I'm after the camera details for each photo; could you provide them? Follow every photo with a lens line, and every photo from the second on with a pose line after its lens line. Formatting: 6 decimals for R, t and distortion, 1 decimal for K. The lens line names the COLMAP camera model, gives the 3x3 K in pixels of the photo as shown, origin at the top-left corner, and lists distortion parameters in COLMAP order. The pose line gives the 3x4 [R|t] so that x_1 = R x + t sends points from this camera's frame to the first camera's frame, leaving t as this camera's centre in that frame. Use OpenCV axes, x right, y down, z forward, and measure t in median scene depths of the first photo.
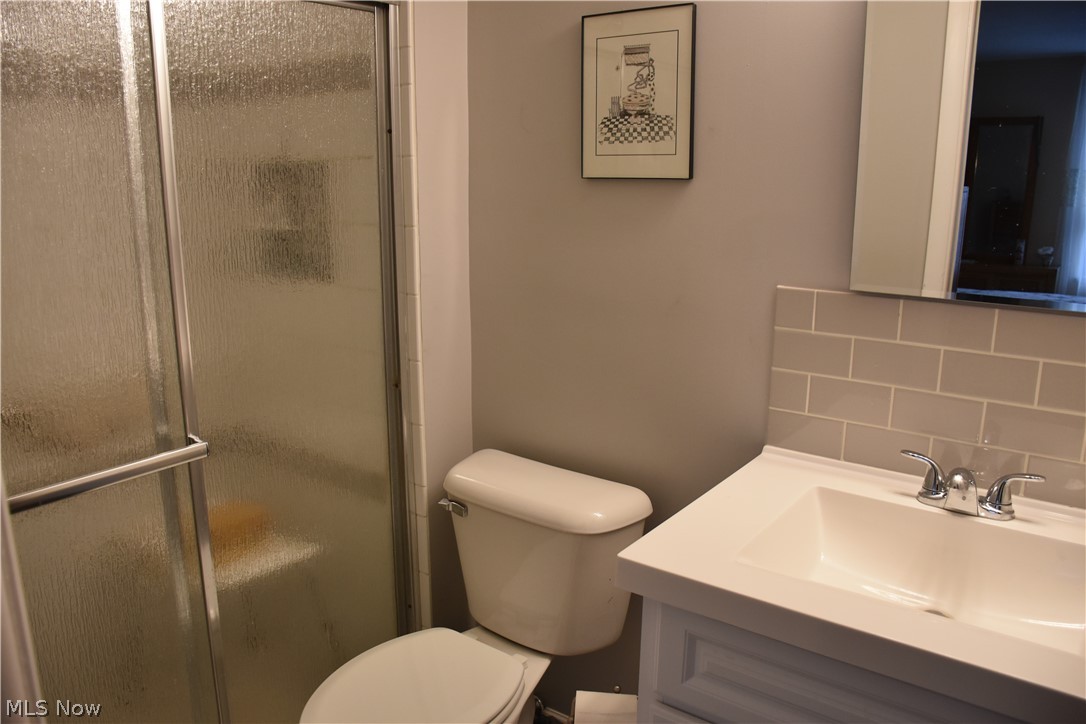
lens RADIAL K [[847.0, 0, 537.1], [0, 847.0, 364.7], [0, 0, 1]] dist [-0.151350, 0.101297]
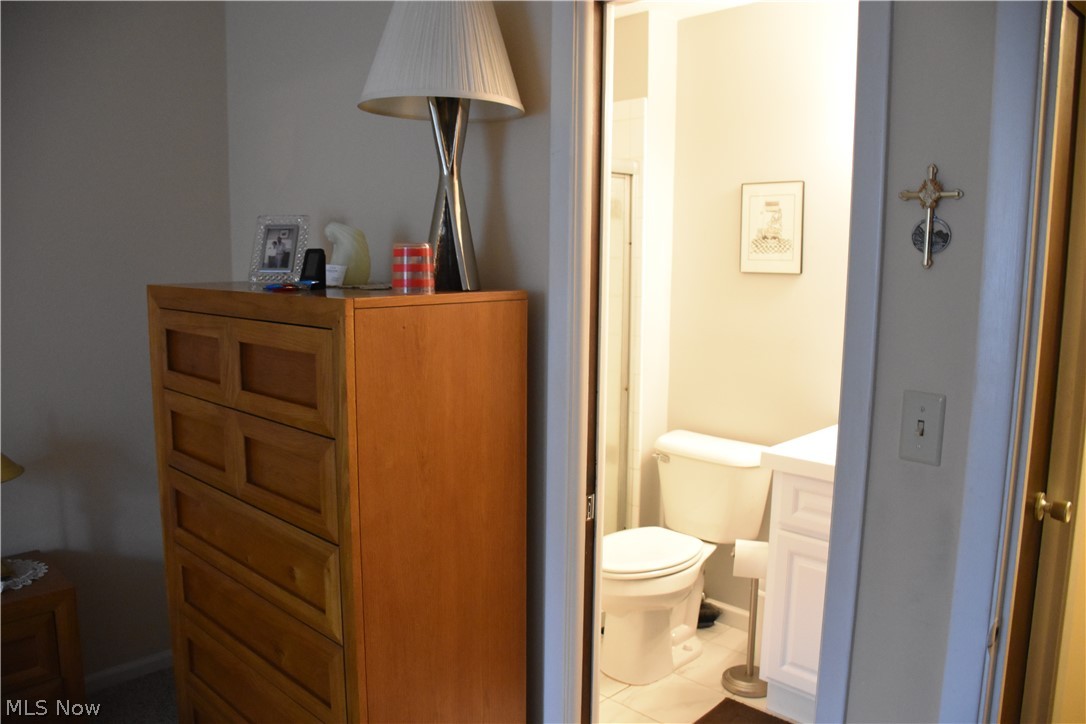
lens RADIAL K [[847.0, 0, 545.7], [0, 847.0, 360.4], [0, 0, 1]] dist [-0.151350, 0.101297]
pose [[0.990670, 0.029576, -0.133034, -0.120296], [-0.045143, 0.992273, -0.115566, 0.200949], [0.128588, 0.120493, 0.984351, -0.838841]]
